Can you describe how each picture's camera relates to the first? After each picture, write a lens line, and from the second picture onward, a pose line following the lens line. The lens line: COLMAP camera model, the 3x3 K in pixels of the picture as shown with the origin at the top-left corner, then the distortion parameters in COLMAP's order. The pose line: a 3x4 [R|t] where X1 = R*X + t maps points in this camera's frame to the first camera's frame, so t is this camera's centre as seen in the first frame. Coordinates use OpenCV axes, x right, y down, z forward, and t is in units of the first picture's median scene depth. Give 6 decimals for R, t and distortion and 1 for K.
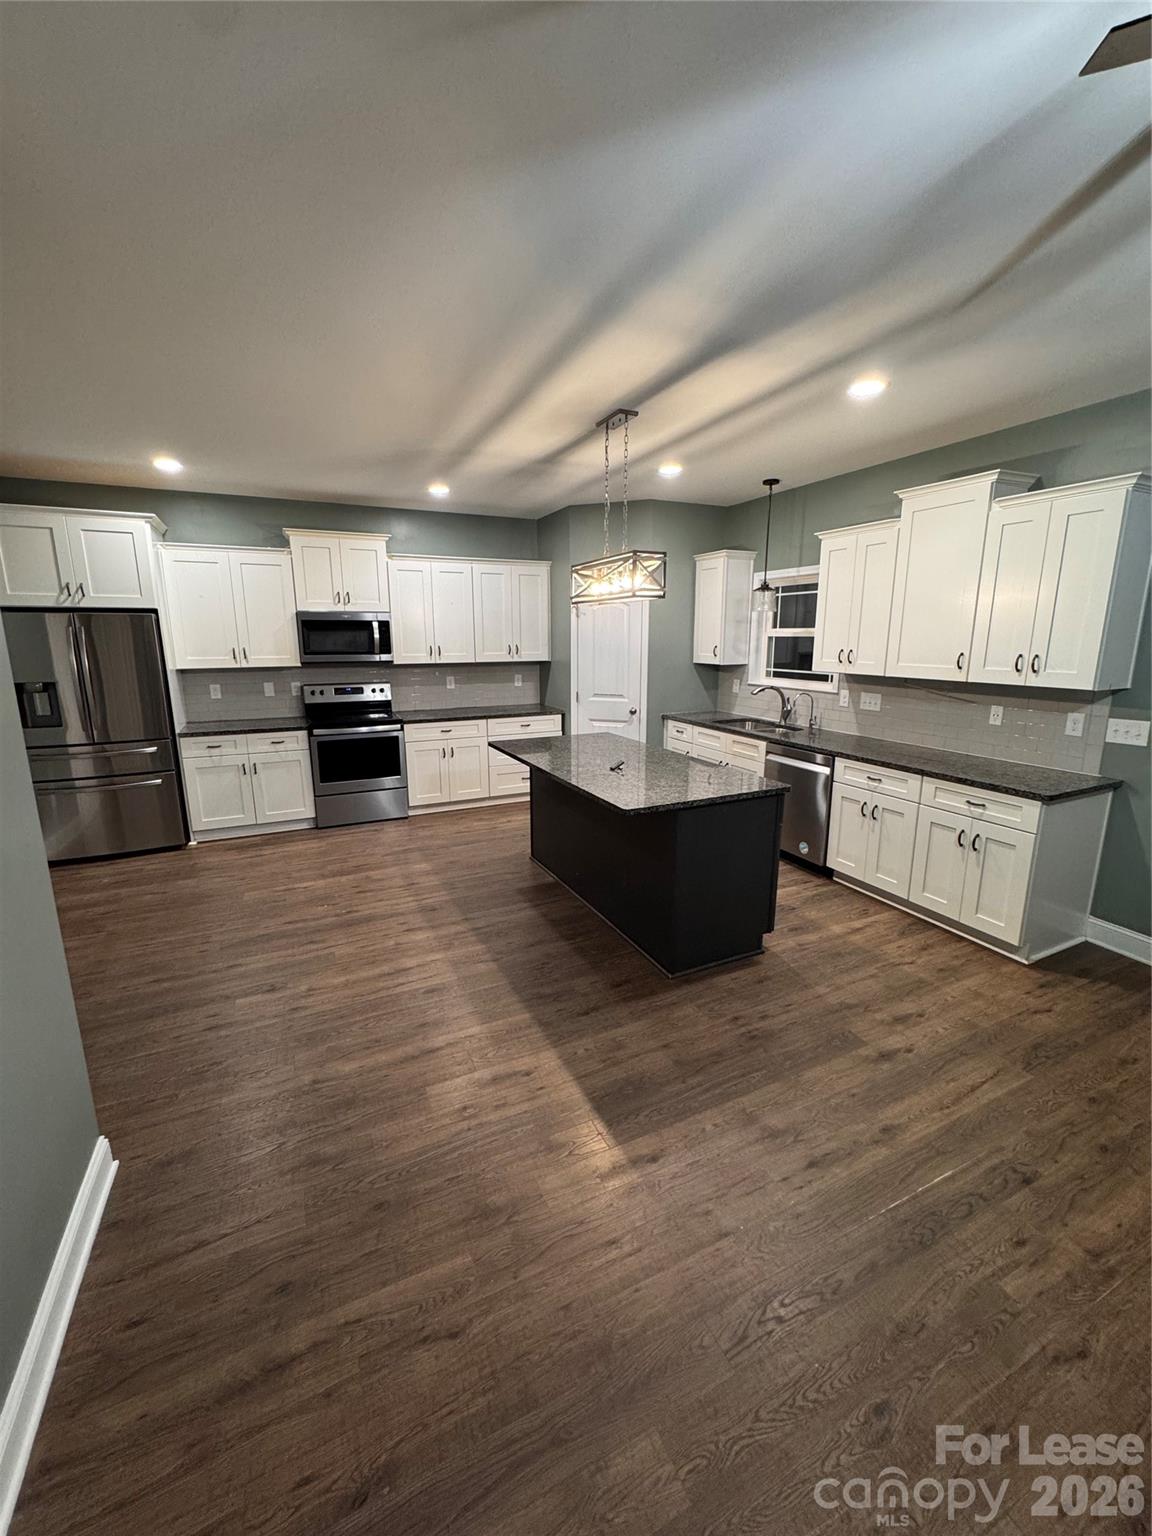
lens RADIAL K [[613.6, 0, 576.0], [0, 613.6, 768.0], [0, 0, 1]] dist [-0.000704, 0.000234]
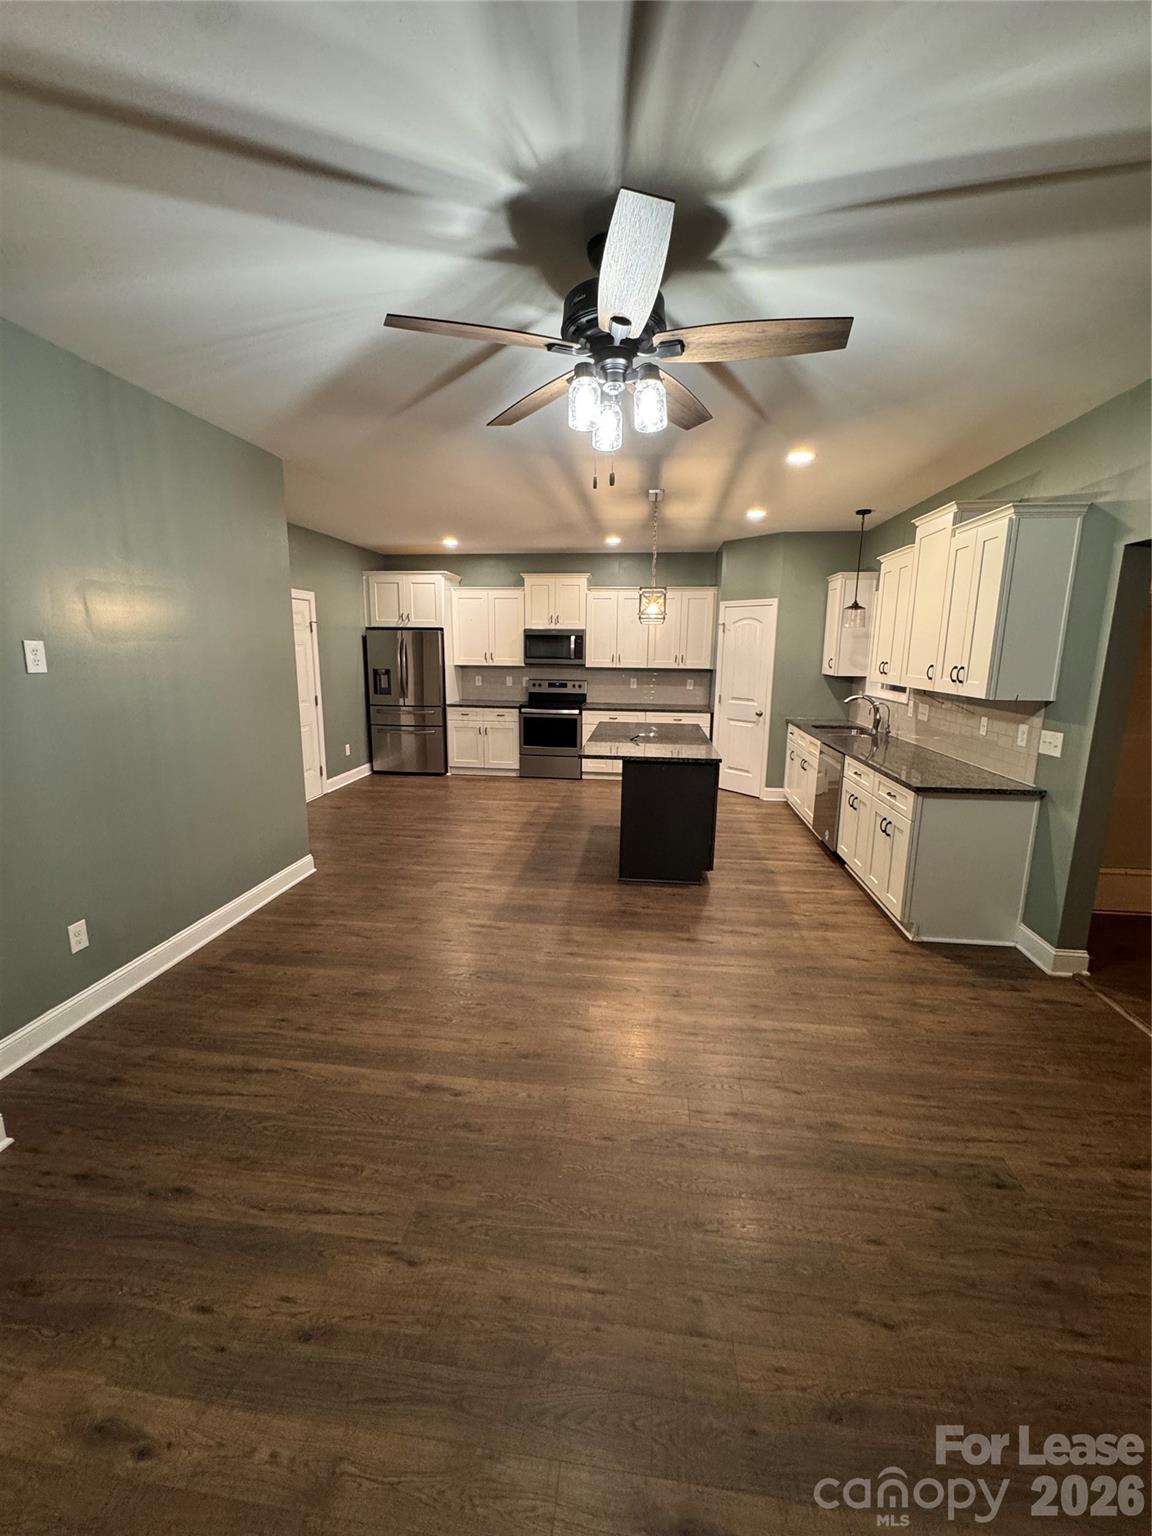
lens RADIAL K [[613.6, 0, 576.0], [0, 613.6, 768.0], [0, 0, 1]] dist [-0.000704, 0.000234]
pose [[0.842846, 0.114773, -0.525773, 0.497945], [-0.127163, 0.991801, 0.012655, 0.045874], [0.522915, 0.056192, 0.850531, -0.187603]]
